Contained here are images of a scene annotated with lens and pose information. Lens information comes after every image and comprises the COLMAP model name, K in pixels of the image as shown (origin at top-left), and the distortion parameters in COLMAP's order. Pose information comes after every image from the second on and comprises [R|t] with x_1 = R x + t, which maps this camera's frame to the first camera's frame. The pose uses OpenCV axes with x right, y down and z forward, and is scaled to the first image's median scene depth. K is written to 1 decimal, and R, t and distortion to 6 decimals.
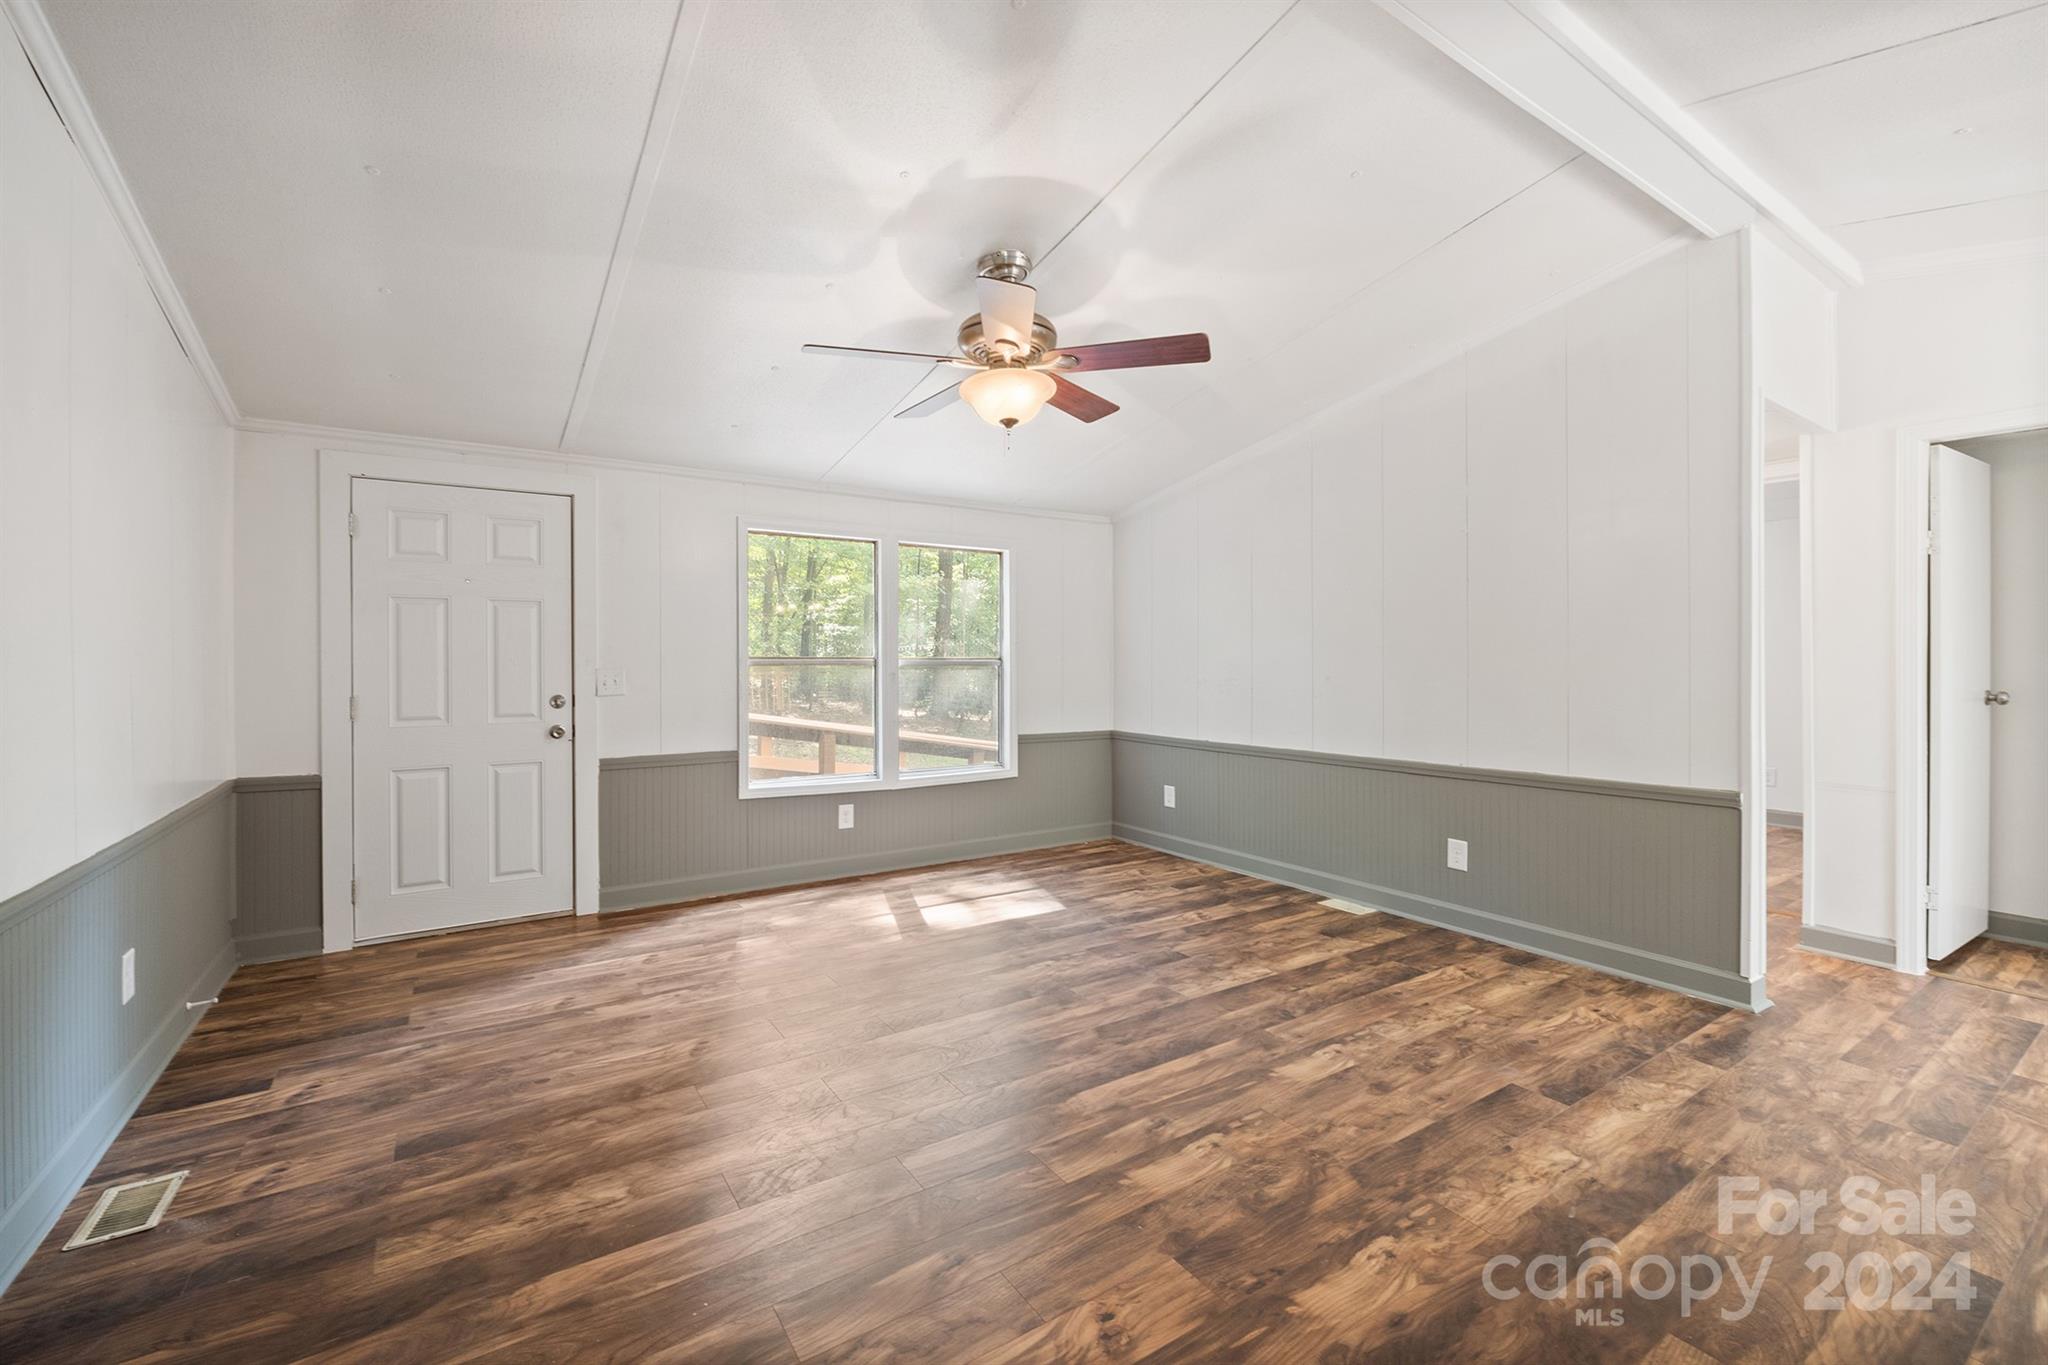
lens RADIAL K [[861.6, 0, 1012.7], [0, 861.6, 670.0], [0, 0, 1]] dist [-0.006364, -0.001093]
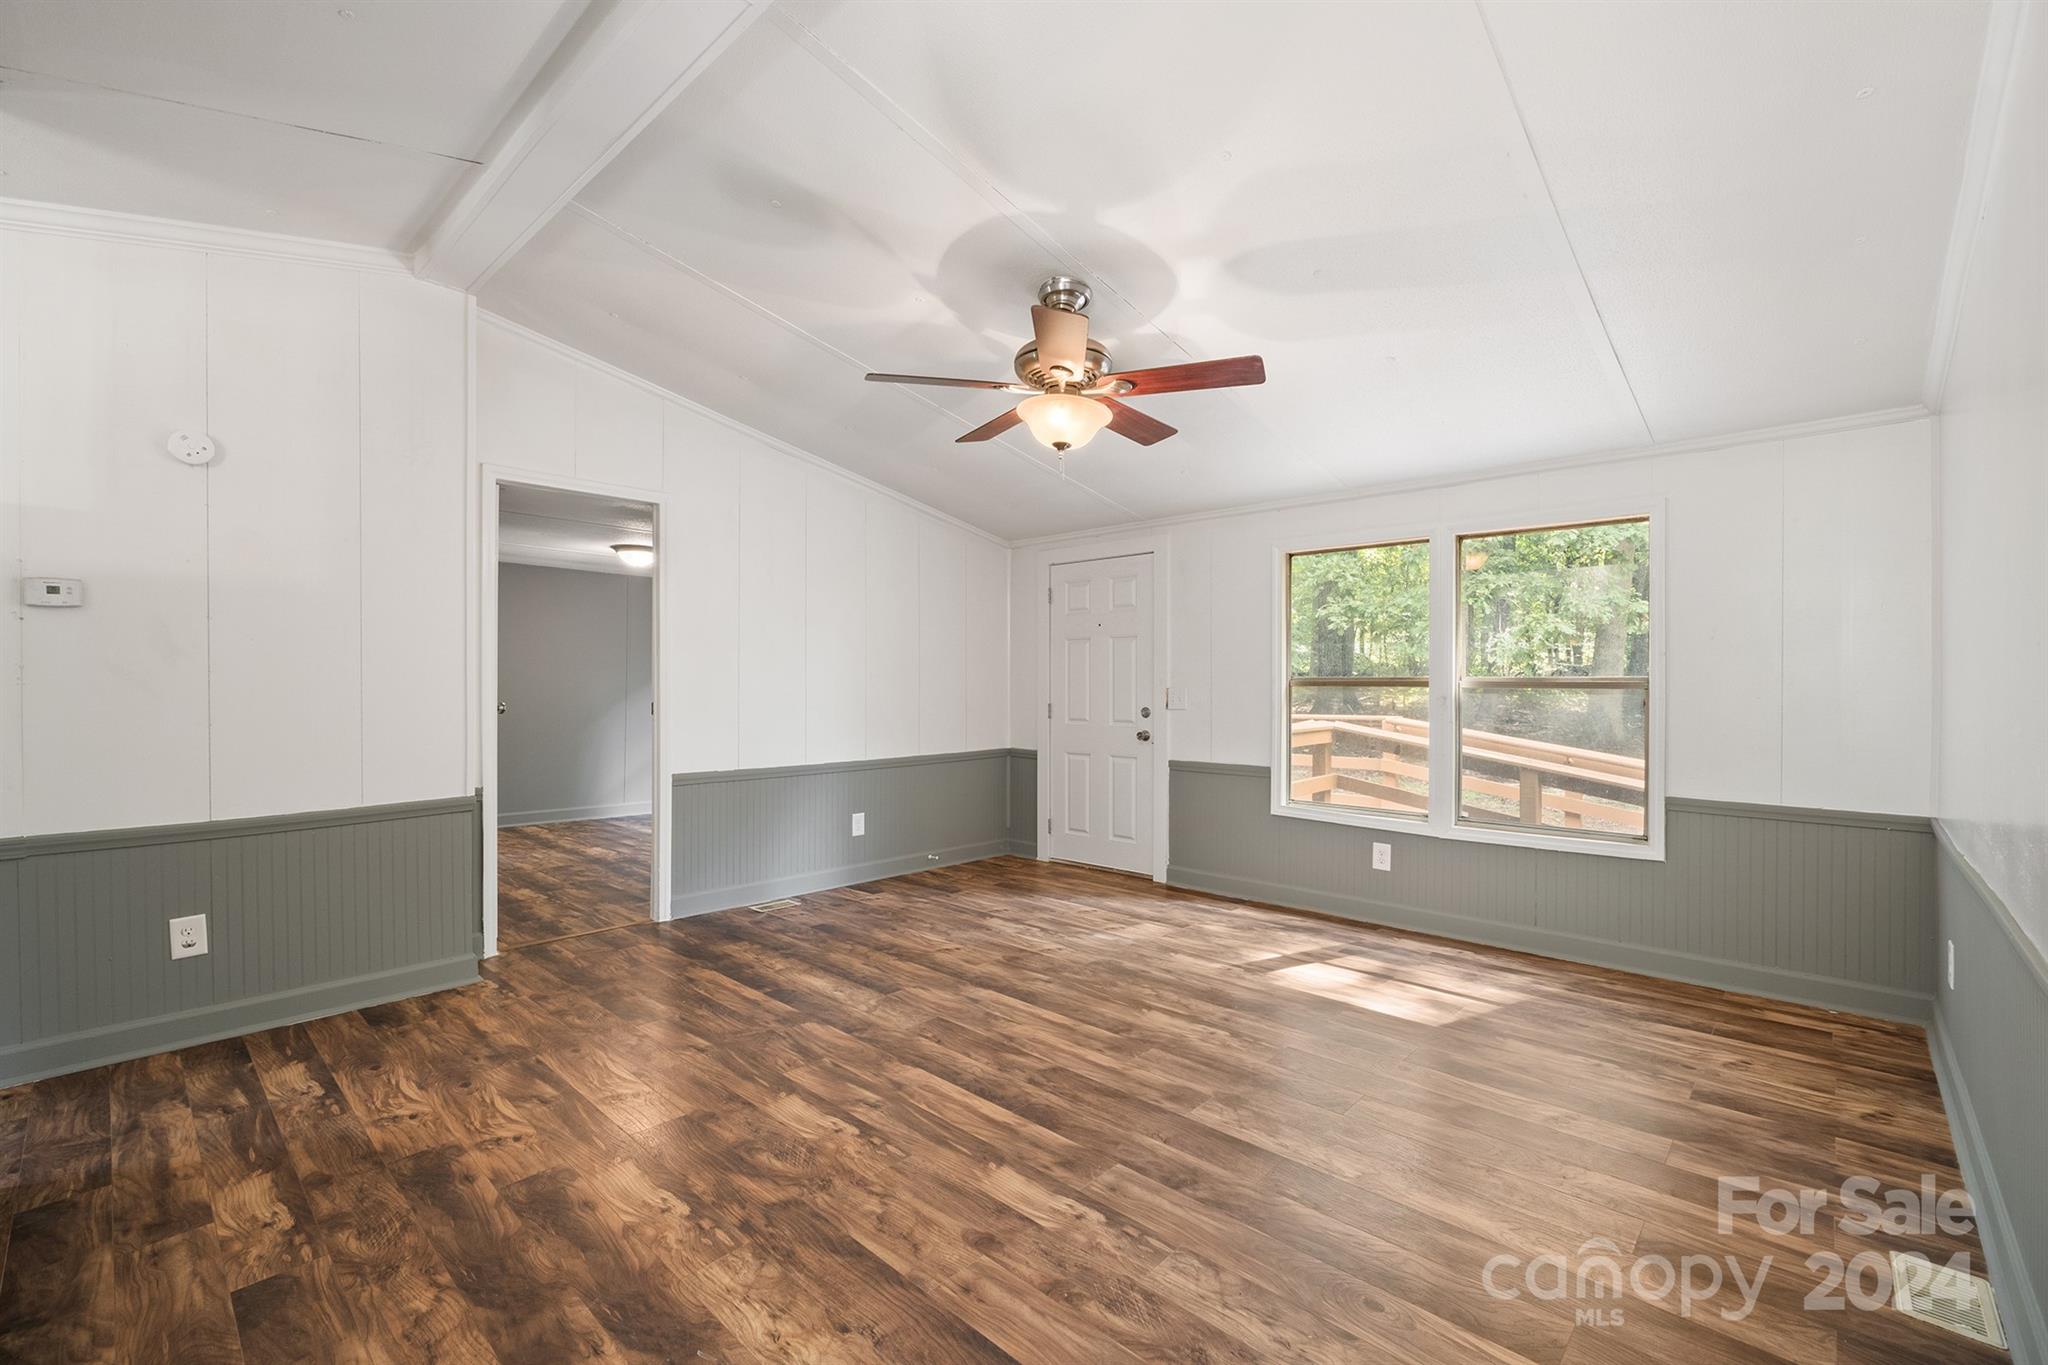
lens RADIAL K [[861.6, 0, 1013.4], [0, 861.6, 674.9], [0, 0, 1]] dist [-0.006364, -0.001093]
pose [[0.233743, -0.007895, -0.972266, 0.908292], [-0.014448, 0.999828, -0.011593, -0.003603], [0.972191, 0.016757, 0.233589, 0.649405]]
